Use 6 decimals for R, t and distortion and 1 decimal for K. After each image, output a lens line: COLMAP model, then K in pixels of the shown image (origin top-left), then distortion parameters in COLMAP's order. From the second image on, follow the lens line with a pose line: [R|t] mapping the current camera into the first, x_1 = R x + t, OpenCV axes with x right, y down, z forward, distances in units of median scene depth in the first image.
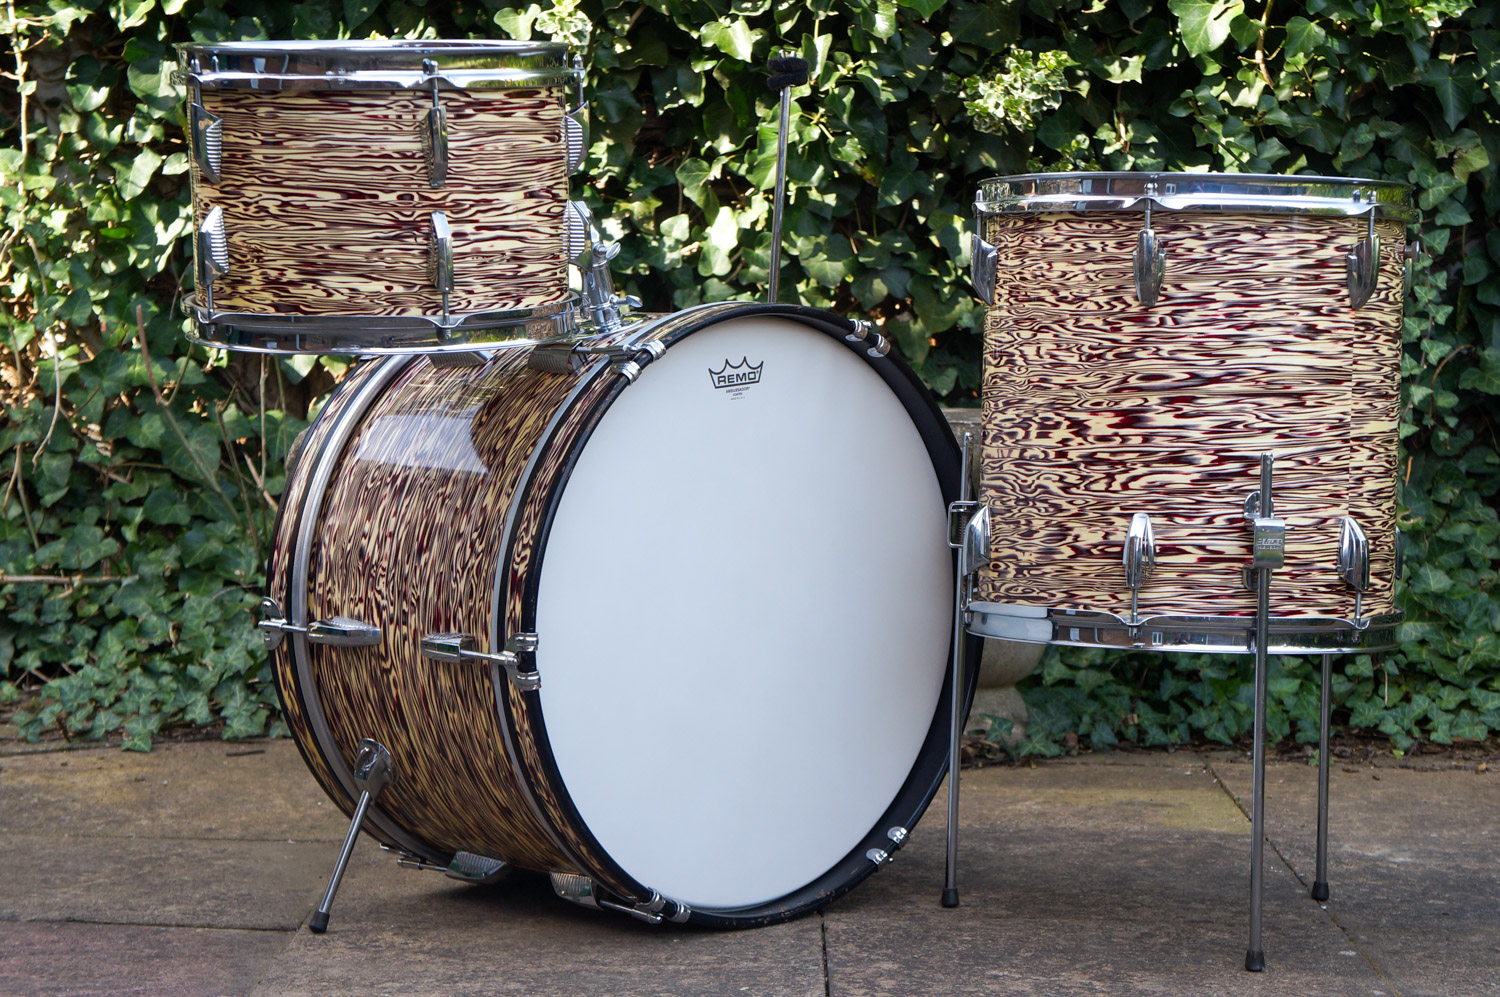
lens RADIAL K [[3407.7, 0, 750.0], [0, 3407.7, 498.5], [0, 0, 1]] dist [0.278856, -0.156980]
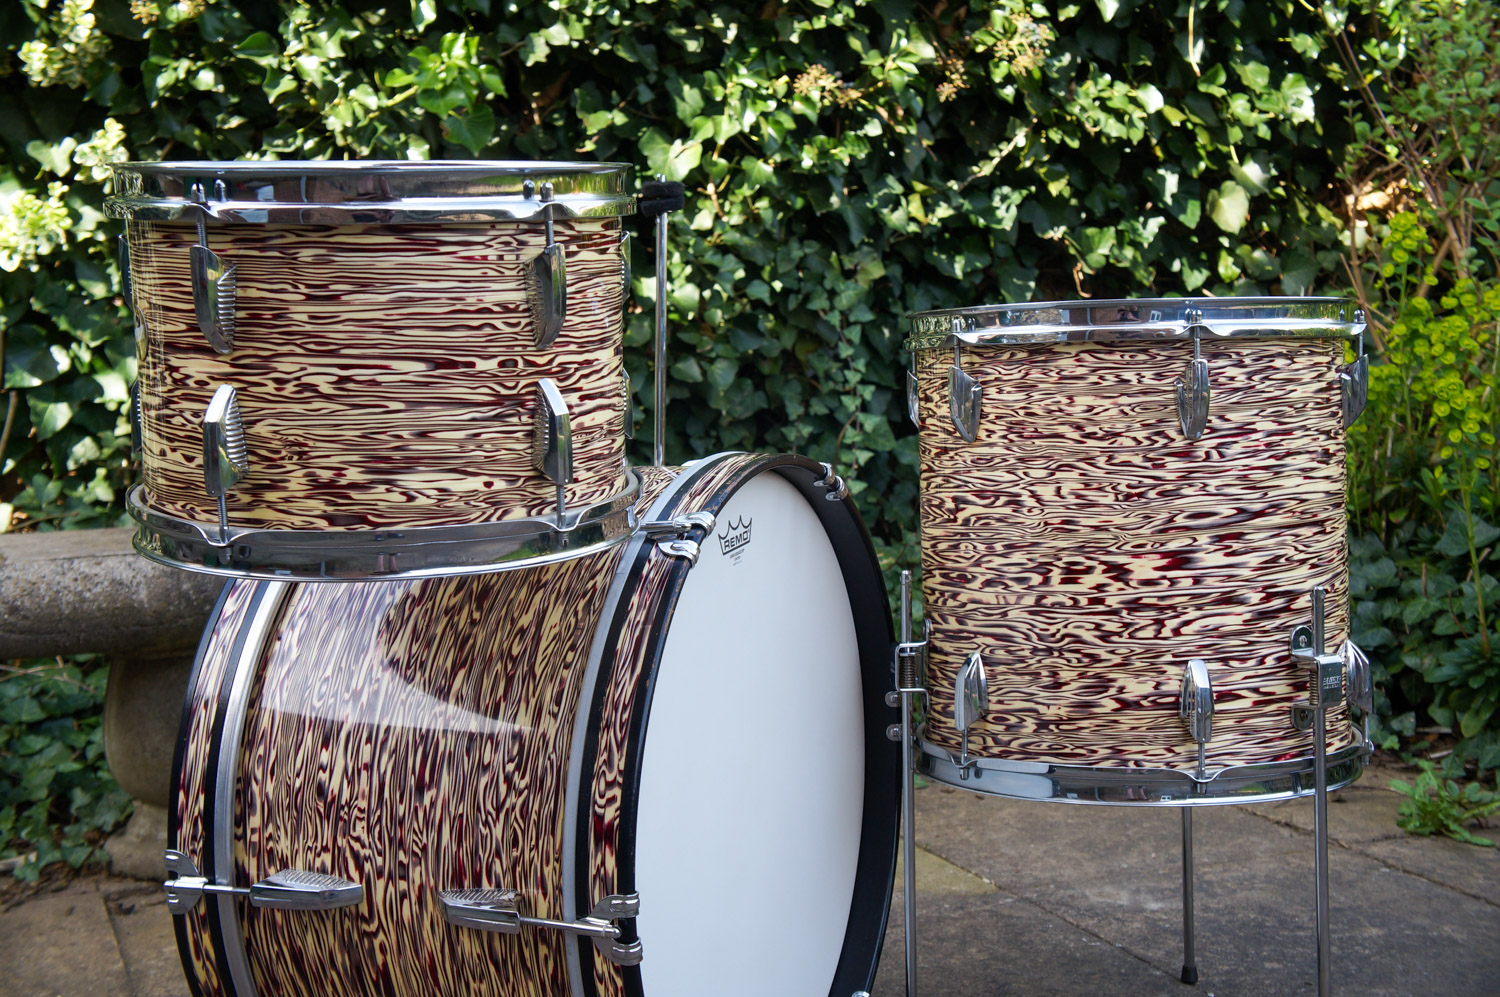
lens RADIAL K [[2024.6, 0, 750.0], [0, 2024.6, 482.2], [0, 0, 1]] dist [0.100421, 0.295398]
pose [[0.914884, -0.065429, 0.398381, -0.216593], [0.060874, 0.997855, 0.024089, -0.065019], [-0.399102, 0.002212, 0.916904, 0.533317]]
